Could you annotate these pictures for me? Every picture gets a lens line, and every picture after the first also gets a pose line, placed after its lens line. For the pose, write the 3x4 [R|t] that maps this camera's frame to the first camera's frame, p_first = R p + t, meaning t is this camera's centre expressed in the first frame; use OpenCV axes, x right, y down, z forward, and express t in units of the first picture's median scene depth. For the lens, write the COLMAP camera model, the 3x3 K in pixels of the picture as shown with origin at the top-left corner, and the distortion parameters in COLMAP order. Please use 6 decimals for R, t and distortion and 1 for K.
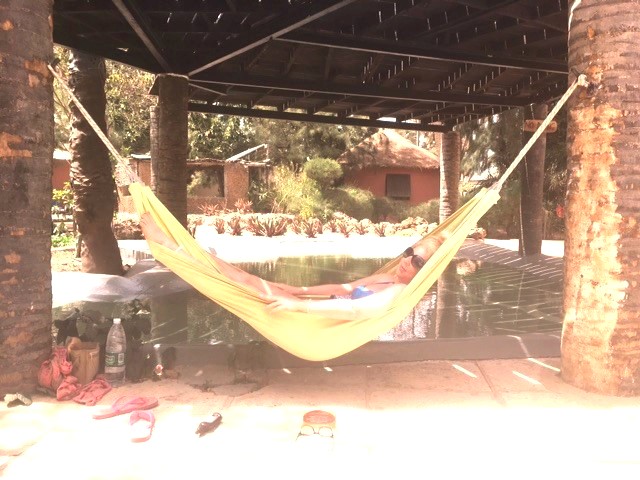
lens RADIAL K [[556.3, 0, 323.2], [0, 556.3, 240.6], [0, 0, 1]] dist [0.017881, -0.042029]
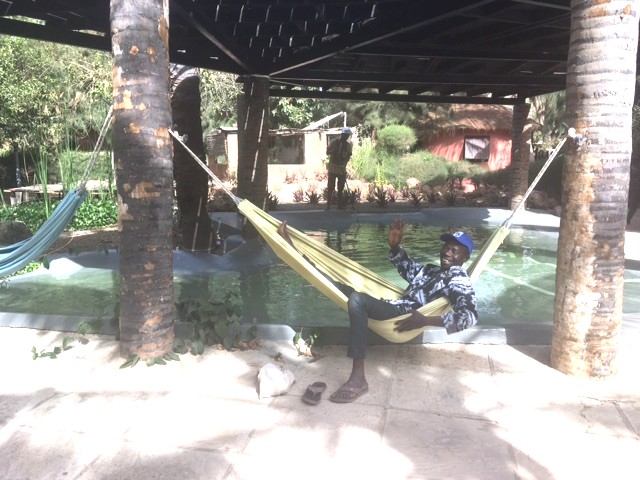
lens RADIAL K [[556.3, 0, 318.1], [0, 556.3, 239.5], [0, 0, 1]] dist [0.017881, -0.042029]
pose [[0.987793, 0.016931, -0.154851, 0.102506], [-0.003951, 0.996479, 0.083753, -0.154758], [0.155724, -0.082119, 0.984381, -0.350065]]
